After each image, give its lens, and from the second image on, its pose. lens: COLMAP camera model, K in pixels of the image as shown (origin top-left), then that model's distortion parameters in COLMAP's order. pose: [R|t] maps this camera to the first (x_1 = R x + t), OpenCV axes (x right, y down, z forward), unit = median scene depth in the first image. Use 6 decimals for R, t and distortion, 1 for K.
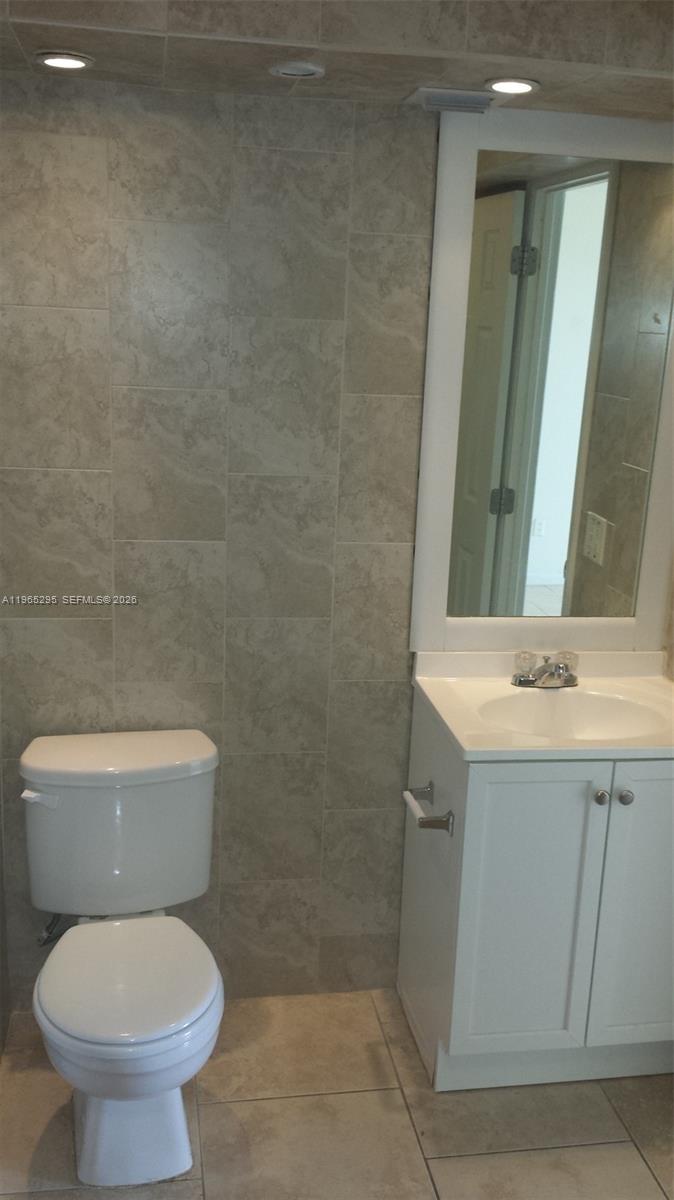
lens RADIAL K [[1119.1, 0, 329.5], [0, 1119.1, 603.3], [0, 0, 1]] dist [0.186000, -0.435371]
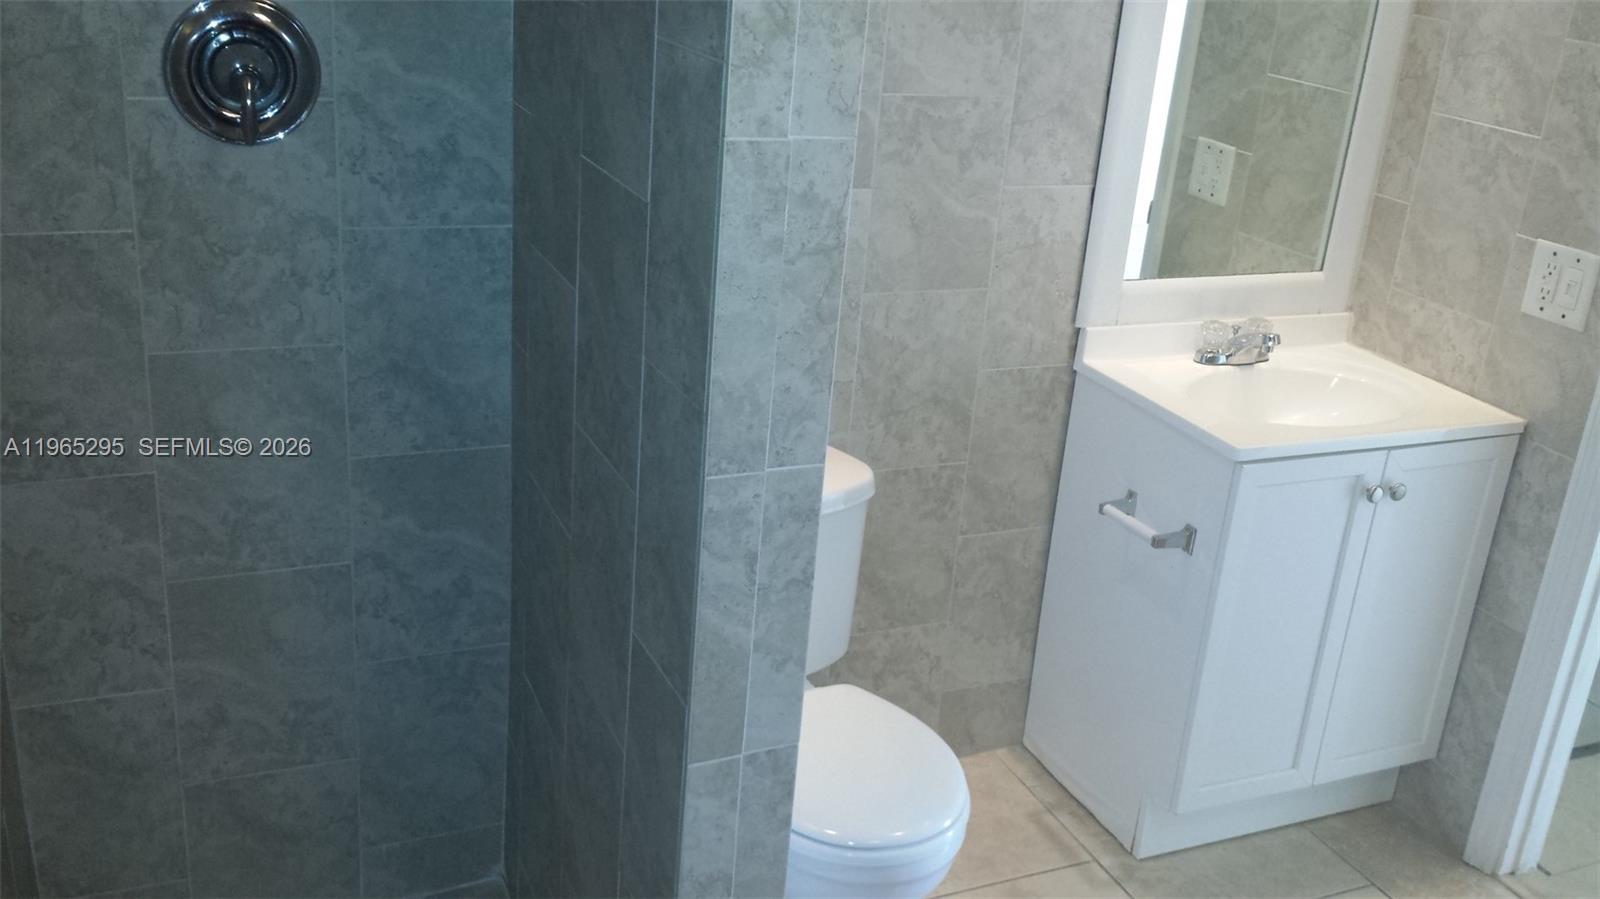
lens RADIAL K [[1492.1, 0, 813.2], [0, 1492.1, 441.7], [0, 0, 1]] dist [0.186000, -0.435371]
pose [[0.966900, -0.061143, 0.247720, -0.375664], [0.029620, 0.991197, 0.129040, -0.018584], [-0.253430, -0.117432, 0.960200, 0.042021]]
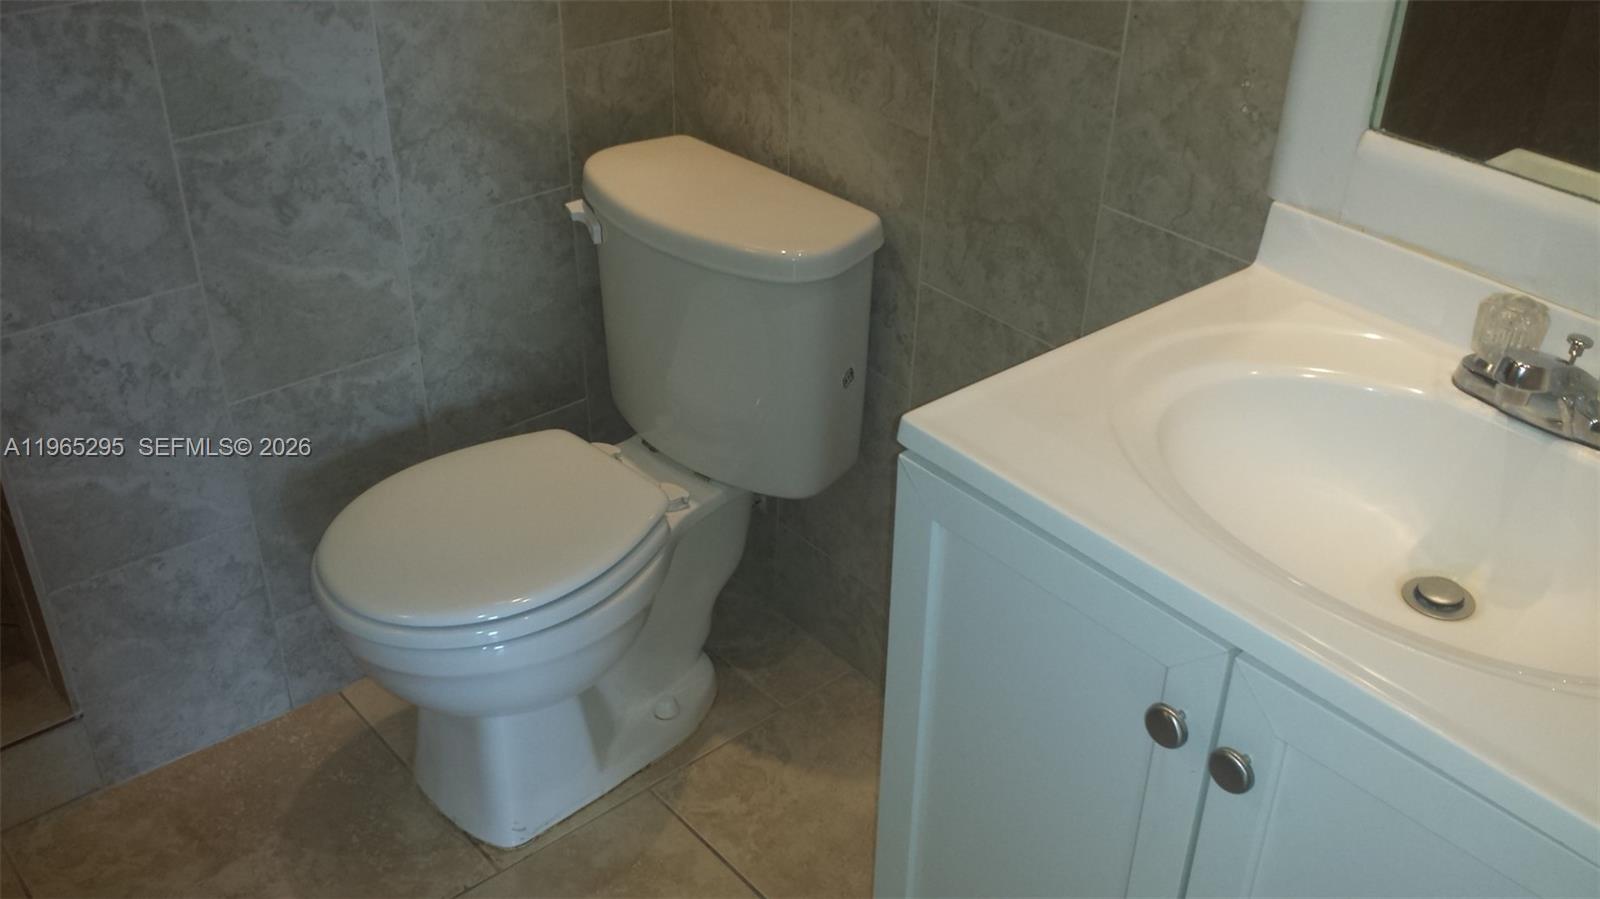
lens RADIAL K [[1481.4, 0, 828.6], [0, 1481.4, 449.3], [0, 0, 1]] dist [0.182096, -0.412617]
pose [[0.532878, 0.421190, -0.733921, 0.421951], [-0.228006, 0.906712, 0.354805, -0.027698], [0.814895, -0.021729, 0.579201, 0.590443]]
